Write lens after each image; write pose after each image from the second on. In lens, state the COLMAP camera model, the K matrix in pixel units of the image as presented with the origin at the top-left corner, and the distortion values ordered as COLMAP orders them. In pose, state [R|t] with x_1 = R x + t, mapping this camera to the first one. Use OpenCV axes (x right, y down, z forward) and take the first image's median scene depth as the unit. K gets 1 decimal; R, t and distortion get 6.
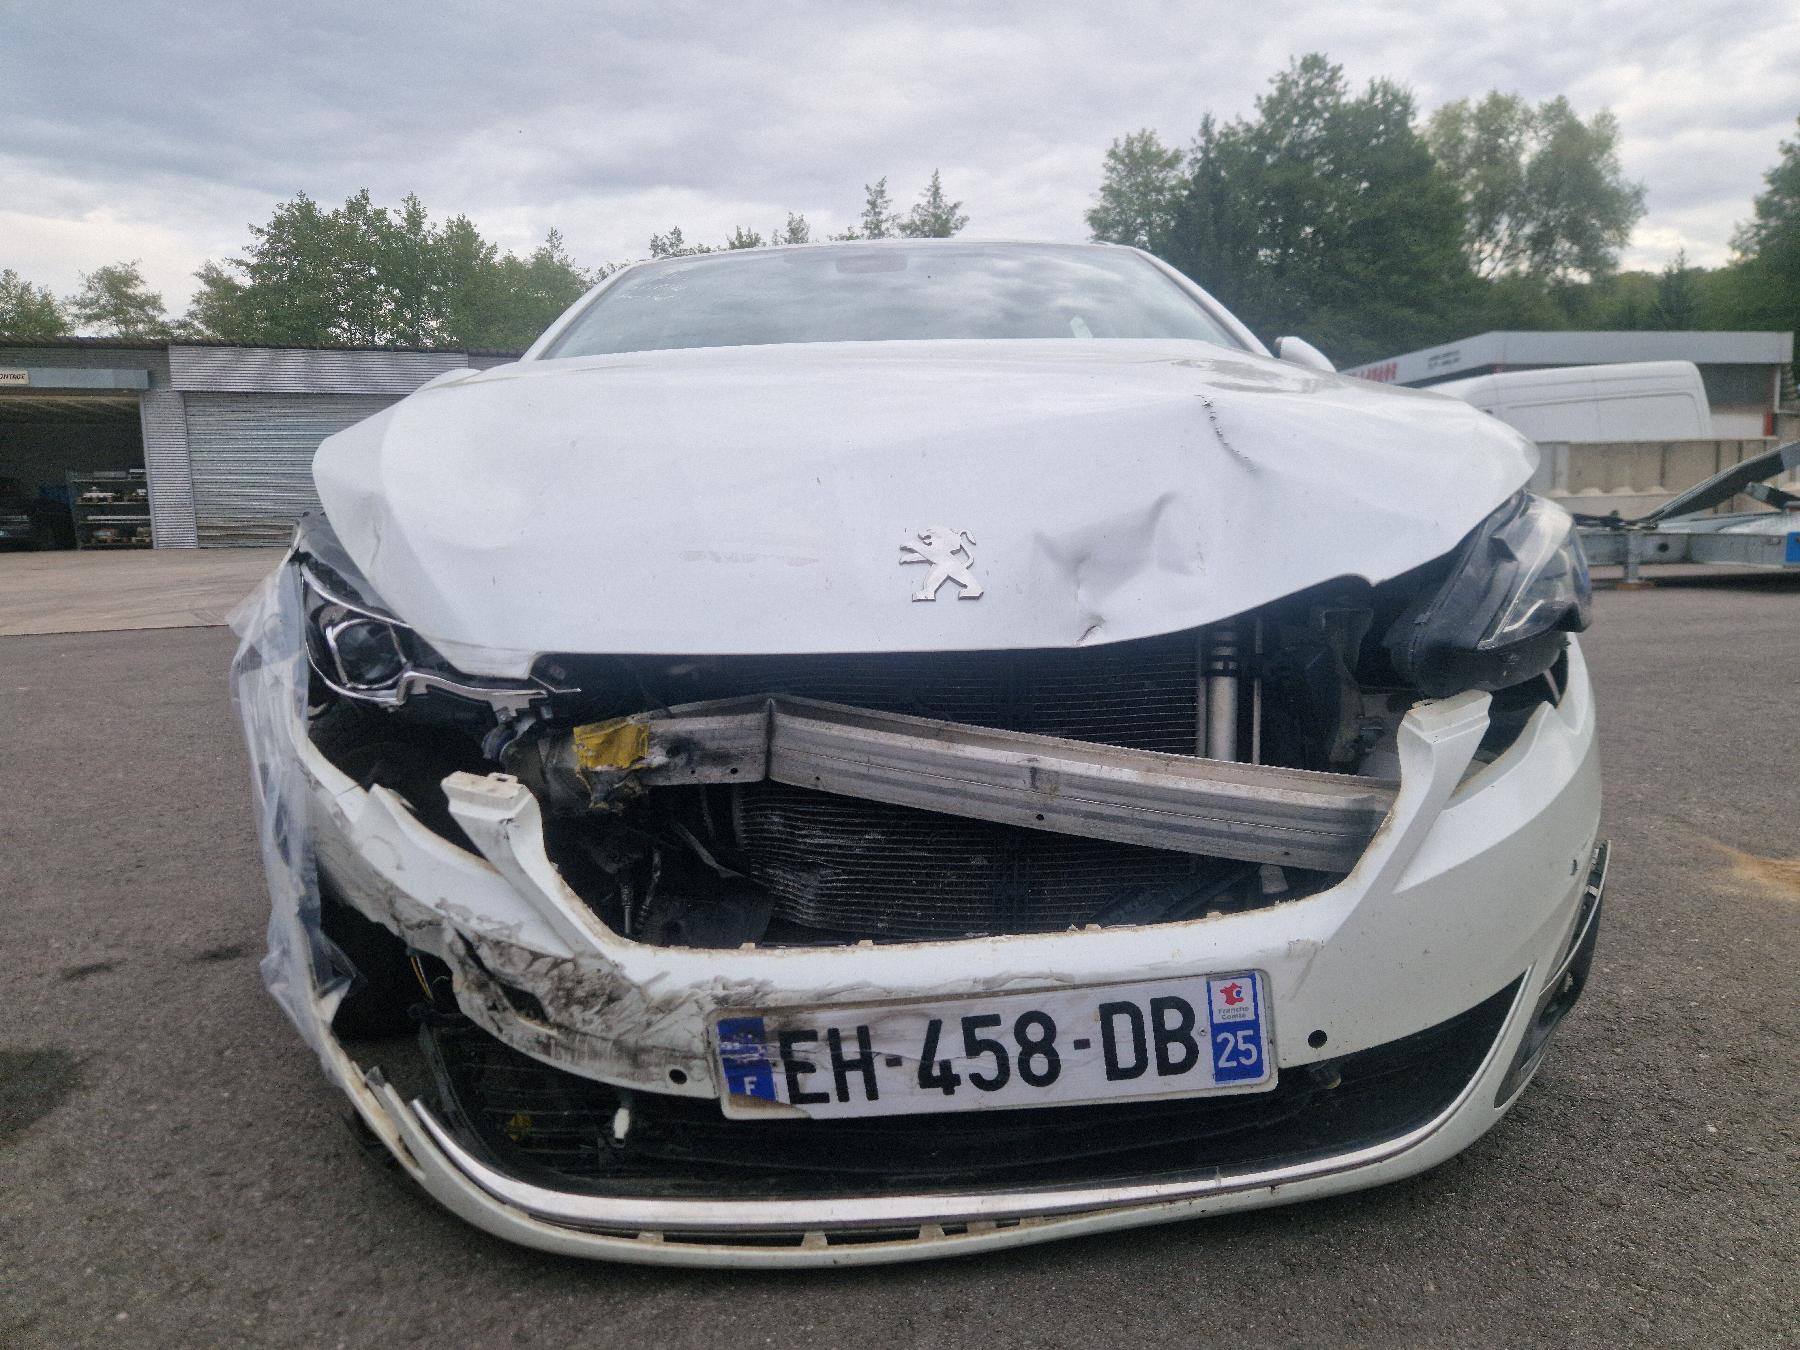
lens RADIAL K [[1286.0, 0, 841.2], [0, 1286.0, 671.1], [0, 0, 1]] dist [0.066879, -0.052643]
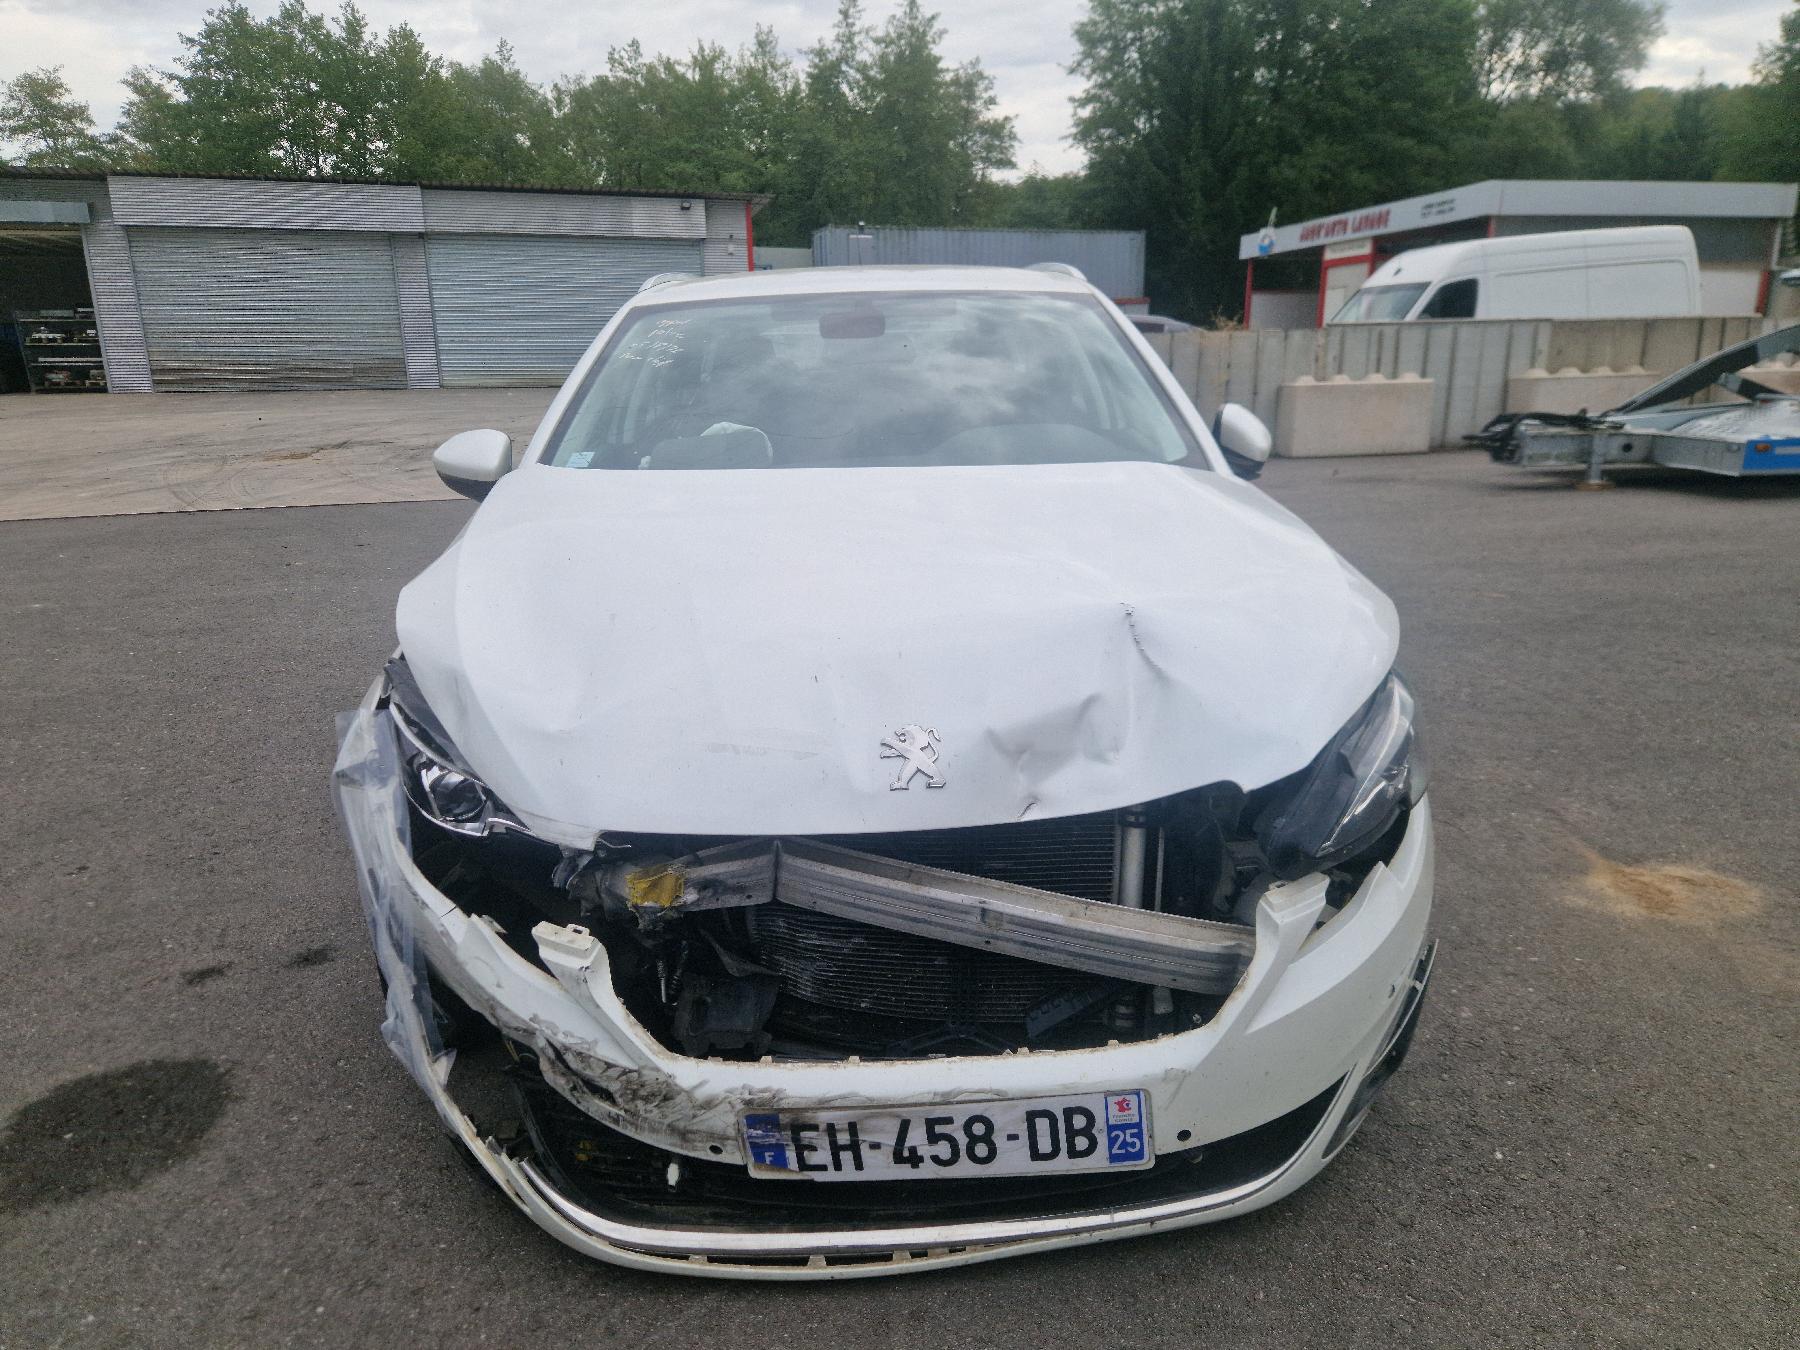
lens RADIAL K [[1308.5, 0, 800.7], [0, 1308.5, 692.2], [0, 0, 1]] dist [0.063555, -0.051858]
pose [[0.999970, -0.002423, -0.007347, -0.022008], [0.003491, 0.988842, 0.148926, -0.316295], [0.006904, -0.148947, 0.988821, -0.254389]]
